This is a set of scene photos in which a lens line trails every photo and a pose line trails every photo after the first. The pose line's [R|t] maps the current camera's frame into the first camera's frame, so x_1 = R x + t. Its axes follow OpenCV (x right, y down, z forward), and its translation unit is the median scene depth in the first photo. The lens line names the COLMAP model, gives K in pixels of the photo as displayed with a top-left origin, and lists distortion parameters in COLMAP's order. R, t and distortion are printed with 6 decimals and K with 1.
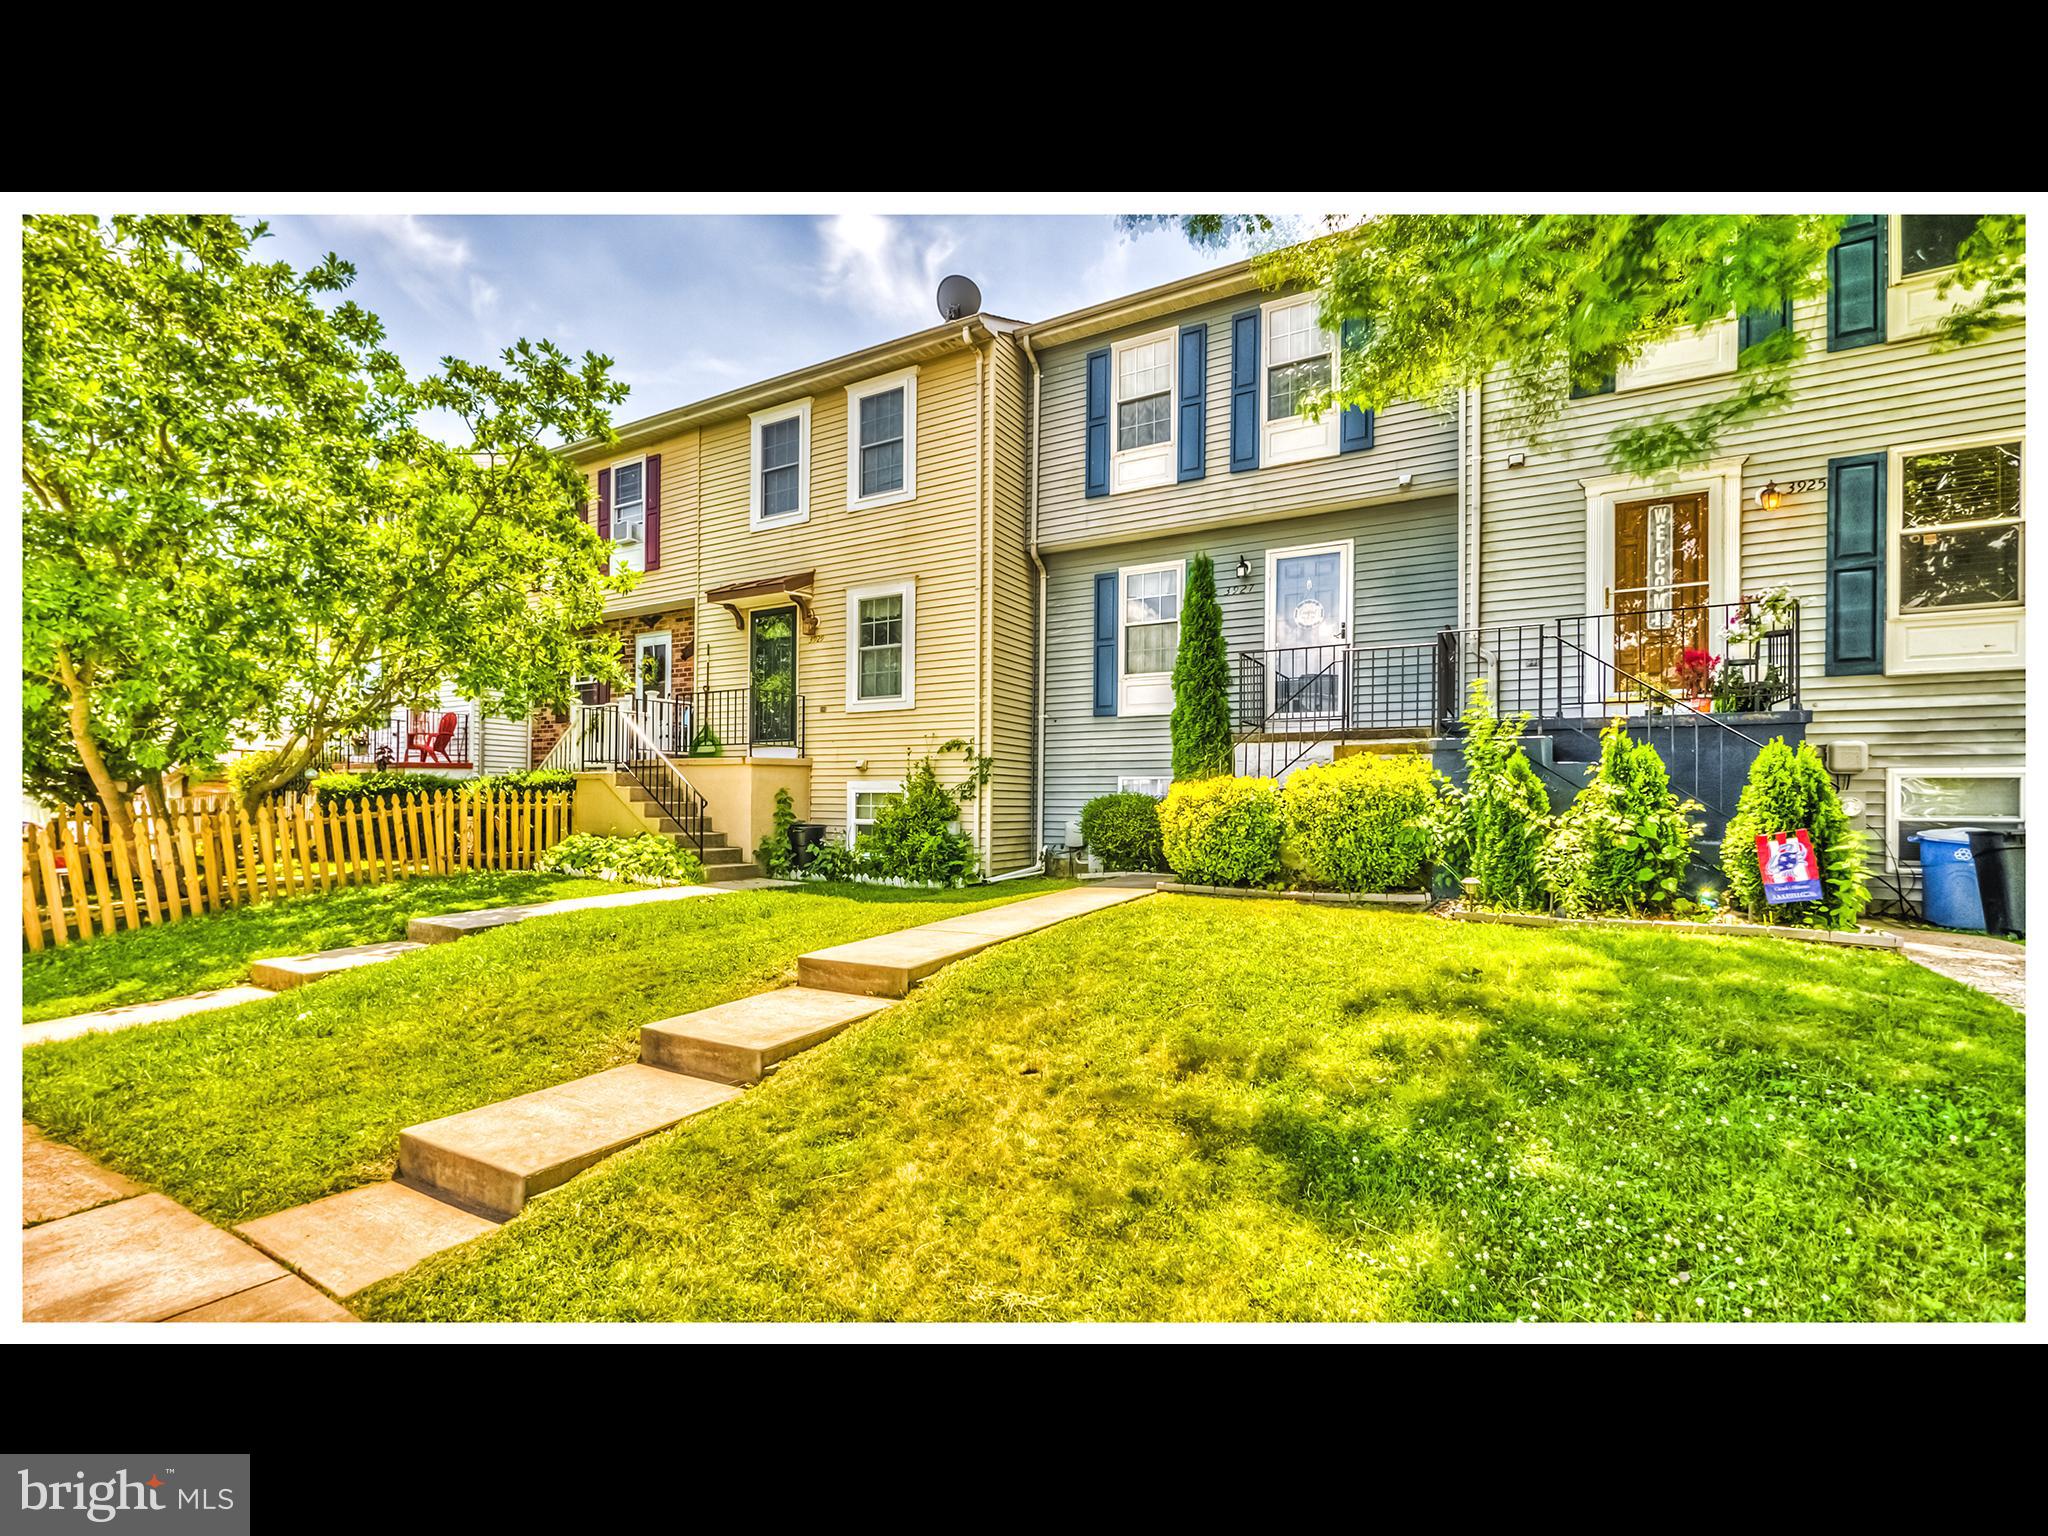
lens RADIAL K [[828.2, 0, 1028.6], [0, 828.2, 797.3], [0, 0, 1]] dist [0.000865, 0.000234]
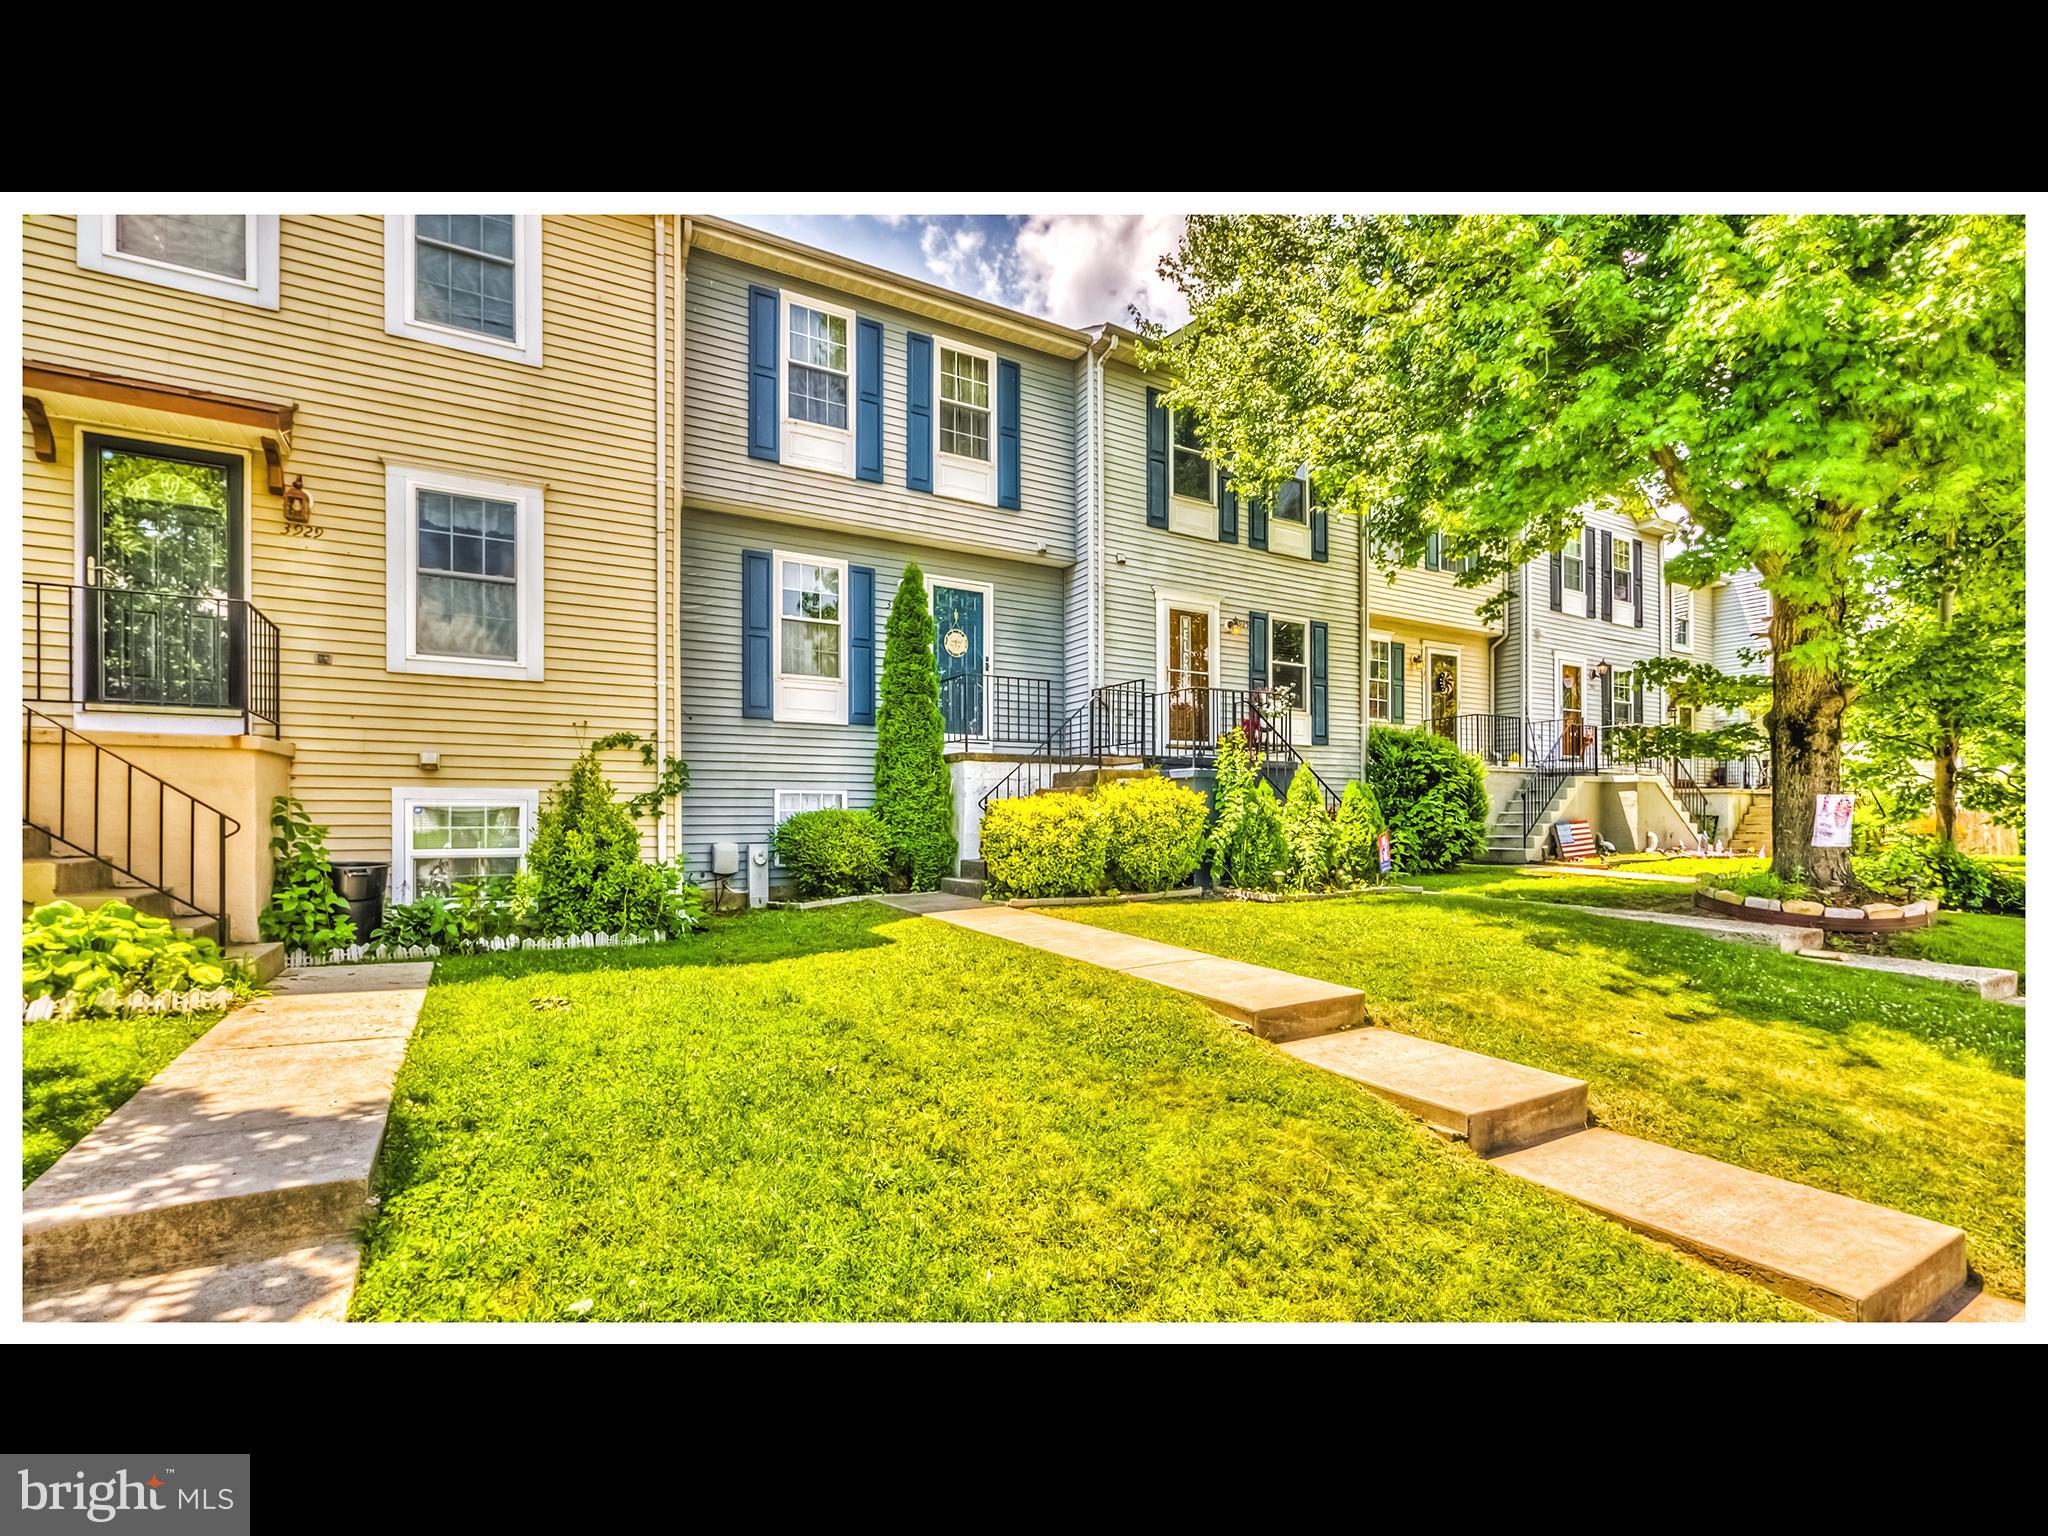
lens RADIAL K [[824.3, 0, 974.6], [0, 824.3, 817.3], [0, 0, 1]] dist [0.000826, 0.000170]
pose [[0.578739, -0.005076, 0.815497, -0.497820], [0.000017, 0.999981, 0.006212, -0.001384], [-0.815513, -0.003581, 0.578728, 0.342174]]
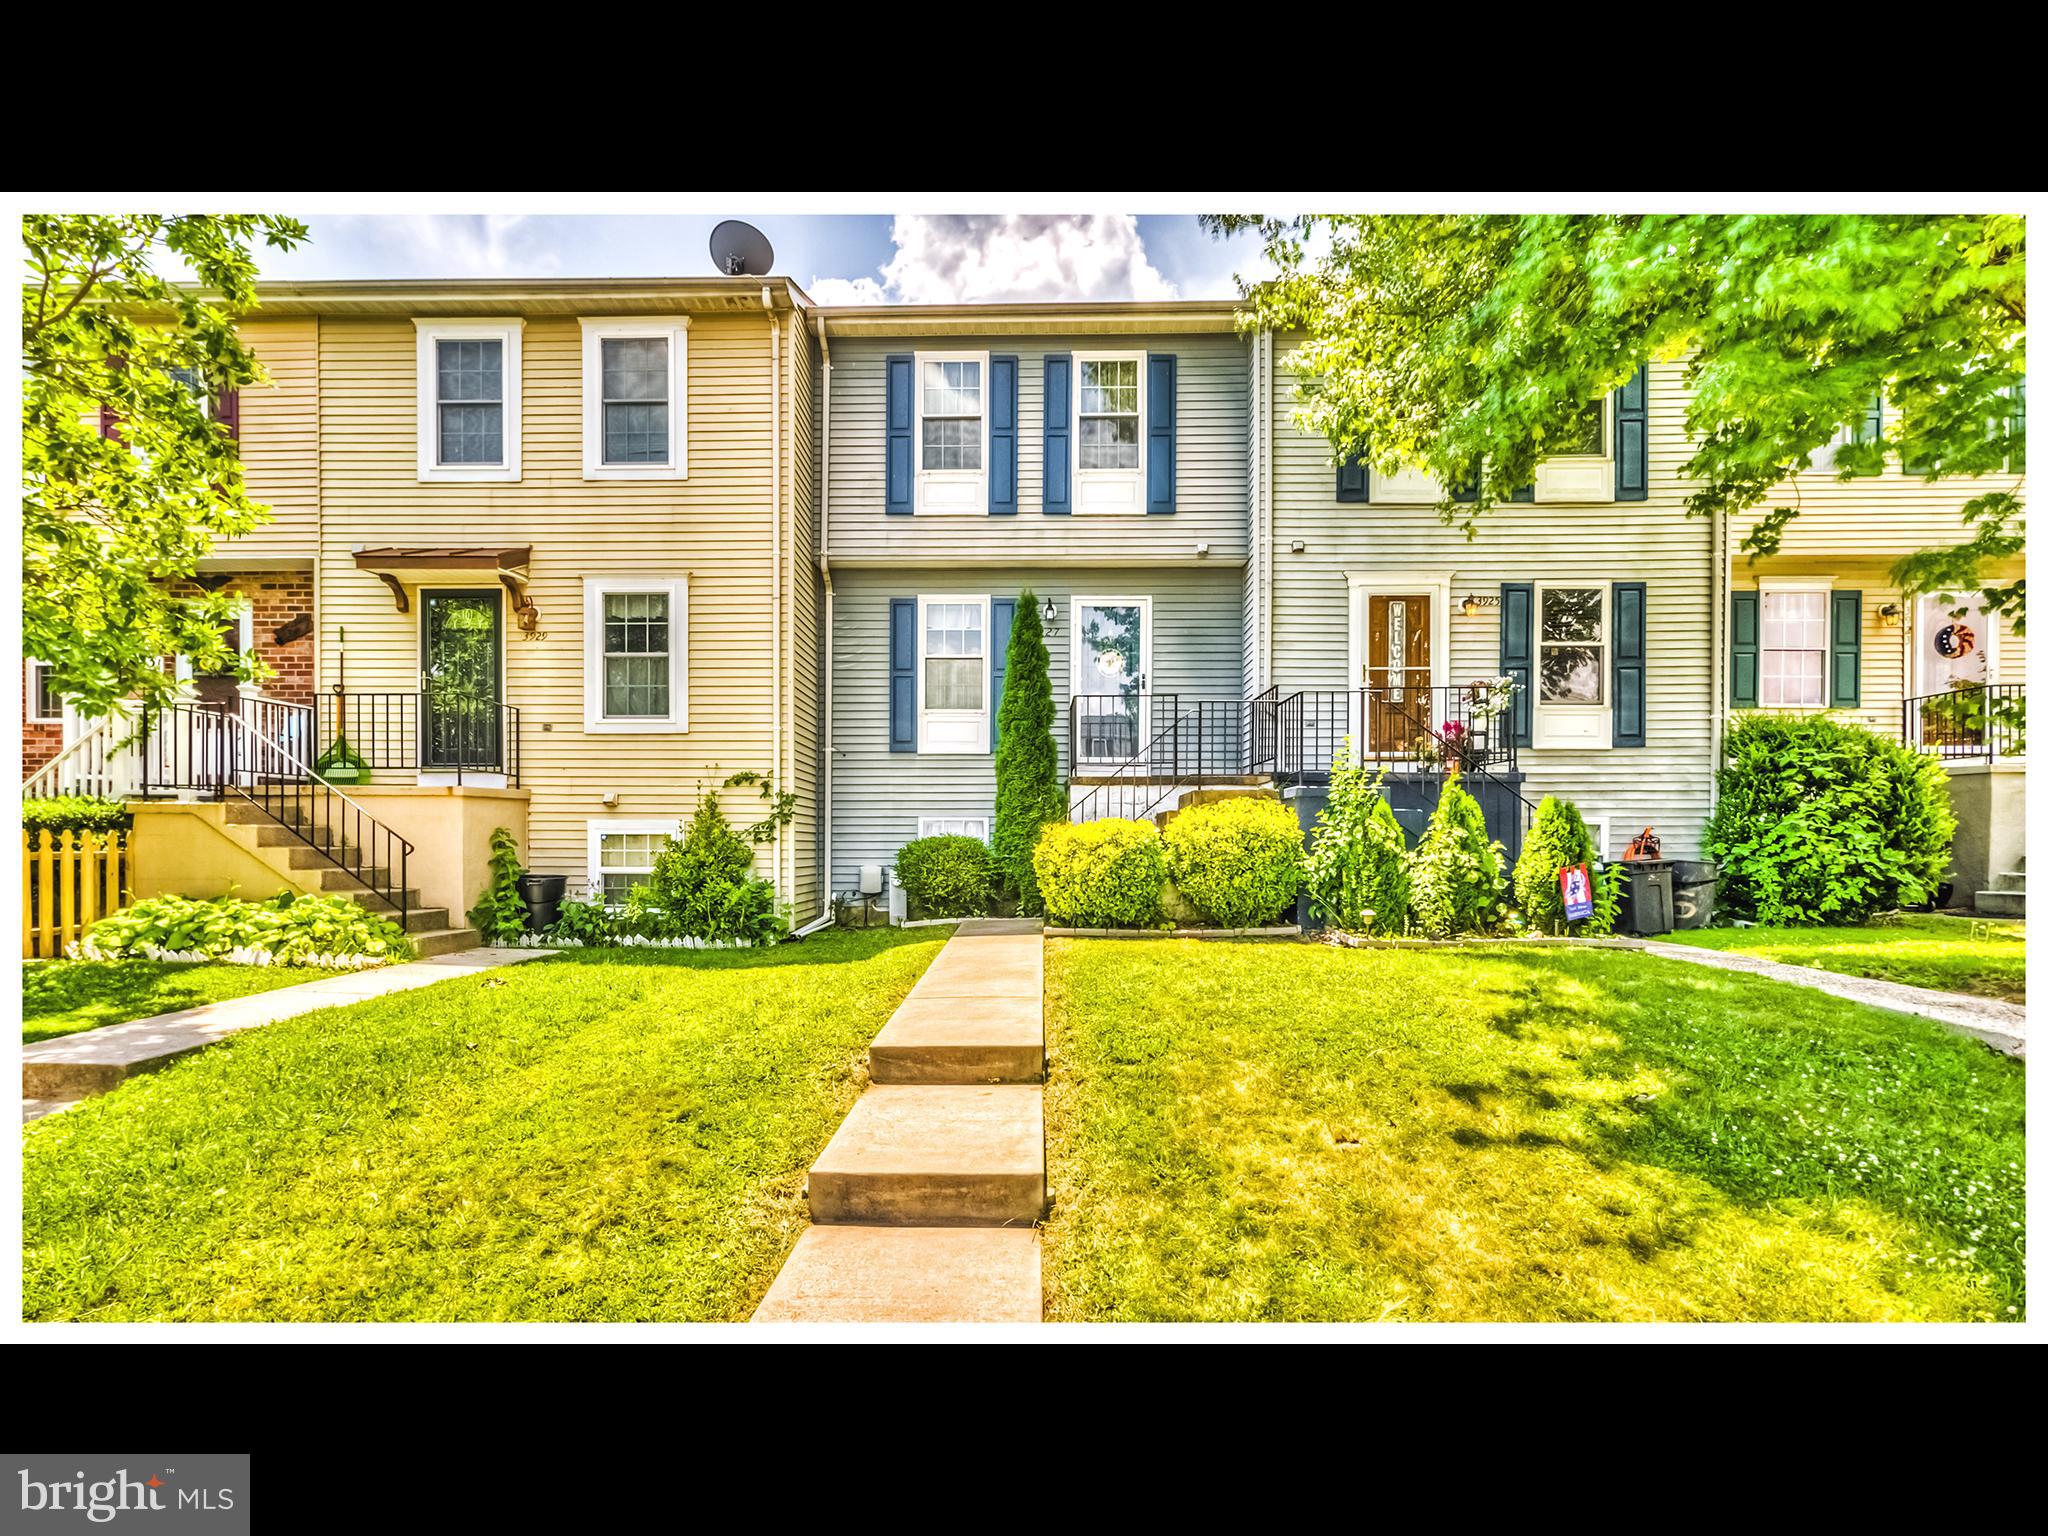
lens RADIAL K [[832.3, 0, 1017.2], [0, 832.3, 851.5], [0, 0, 1]] dist [0.000034, 0.000461]
pose [[0.893762, -0.008468, 0.448462, -0.226296], [0.001273, 0.999866, 0.016342, -0.001412], [-0.448540, -0.014035, 0.893653, 0.107990]]
